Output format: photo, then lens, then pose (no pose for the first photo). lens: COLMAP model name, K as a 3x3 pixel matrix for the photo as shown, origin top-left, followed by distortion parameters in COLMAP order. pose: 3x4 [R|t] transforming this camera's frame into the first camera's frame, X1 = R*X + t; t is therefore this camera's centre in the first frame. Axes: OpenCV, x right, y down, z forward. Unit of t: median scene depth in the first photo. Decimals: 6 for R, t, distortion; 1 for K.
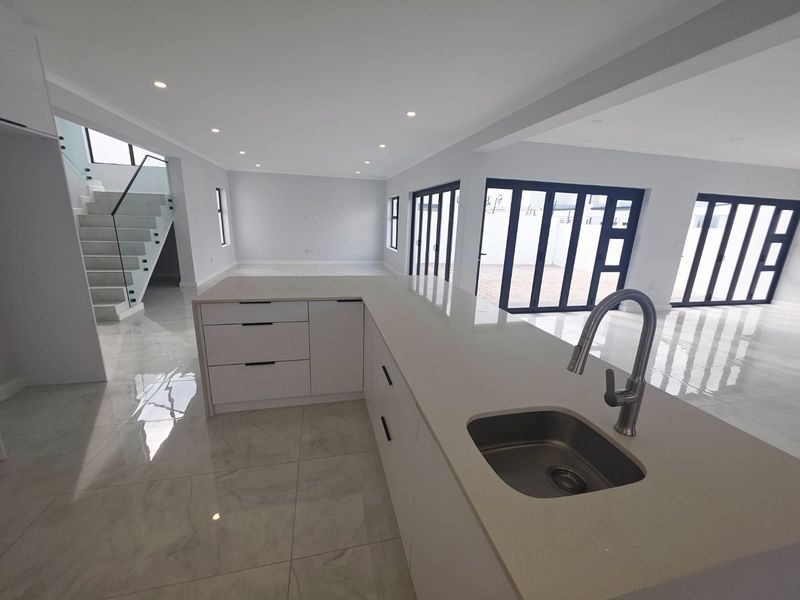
lens RADIAL K [[319.2, 0, 397.4], [0, 319.2, 300.7], [0, 0, 1]] dist [0.000474, 0.000725]
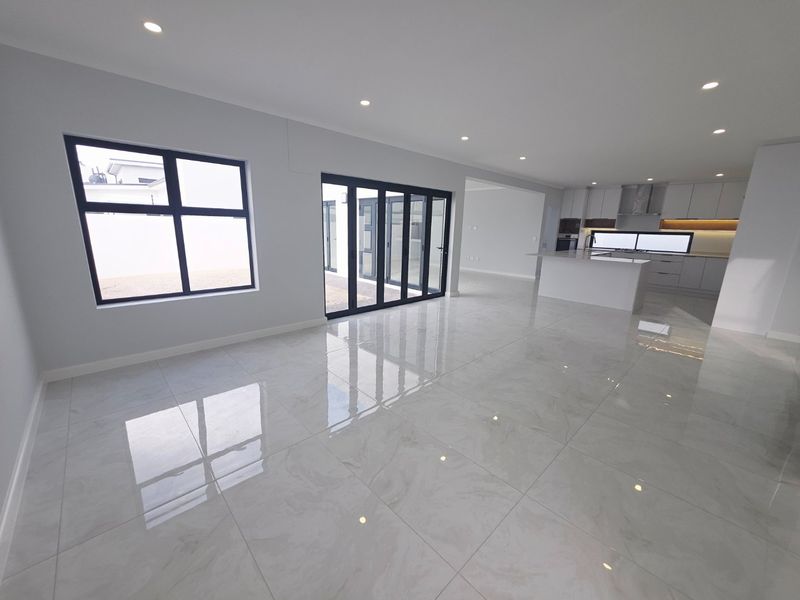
lens RADIAL K [[319.2, 0, 401.7], [0, 319.2, 302.3], [0, 0, 1]] dist [0.000474, 0.000725]
pose [[-0.516217, -0.241079, 0.821828, -0.486572], [0.172492, 0.910638, 0.375479, -0.274485], [-0.838908, 0.335587, -0.428503, 1.035578]]
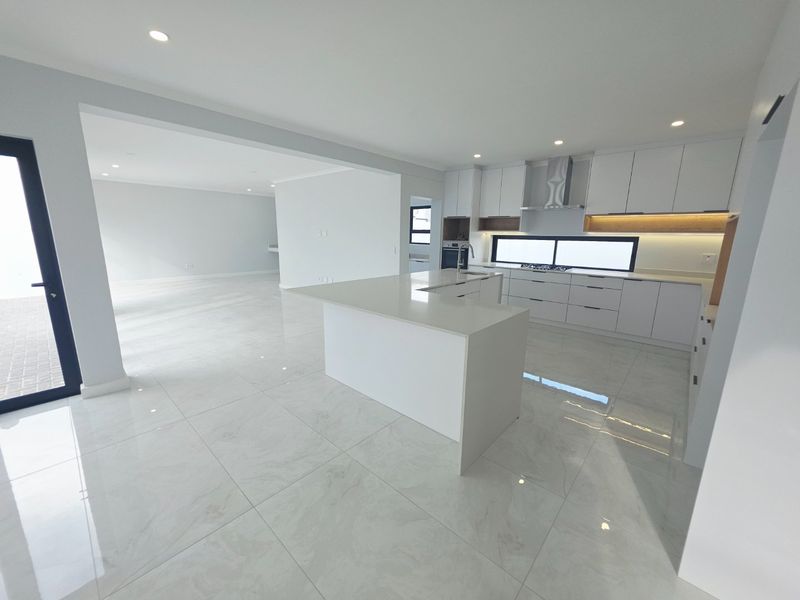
lens RADIAL K [[319.2, 0, 399.1], [0, 319.2, 302.0], [0, 0, 1]] dist [0.000474, 0.000725]
pose [[-0.576791, -0.212597, 0.788743, -0.325546], [0.170384, 0.912996, 0.370686, -0.131182], [-0.798925, 0.348198, -0.490384, 0.475485]]
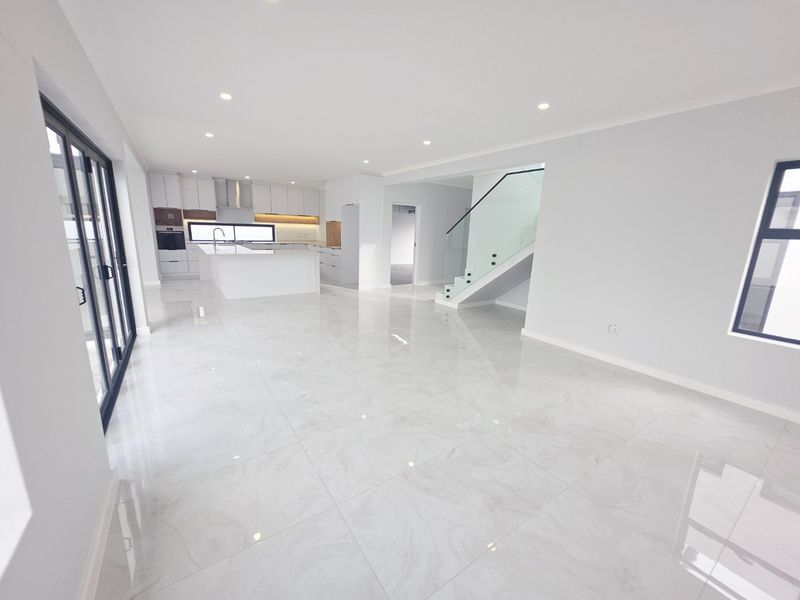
lens RADIAL K [[319.2, 0, 397.3], [0, 319.2, 299.4], [0, 0, 1]] dist [0.000474, 0.000725]
pose [[-0.927520, 0.012831, -0.373552, -0.078468], [-0.155735, 0.895261, 0.417439, -0.279183], [0.339783, 0.445358, -0.828374, 1.103814]]
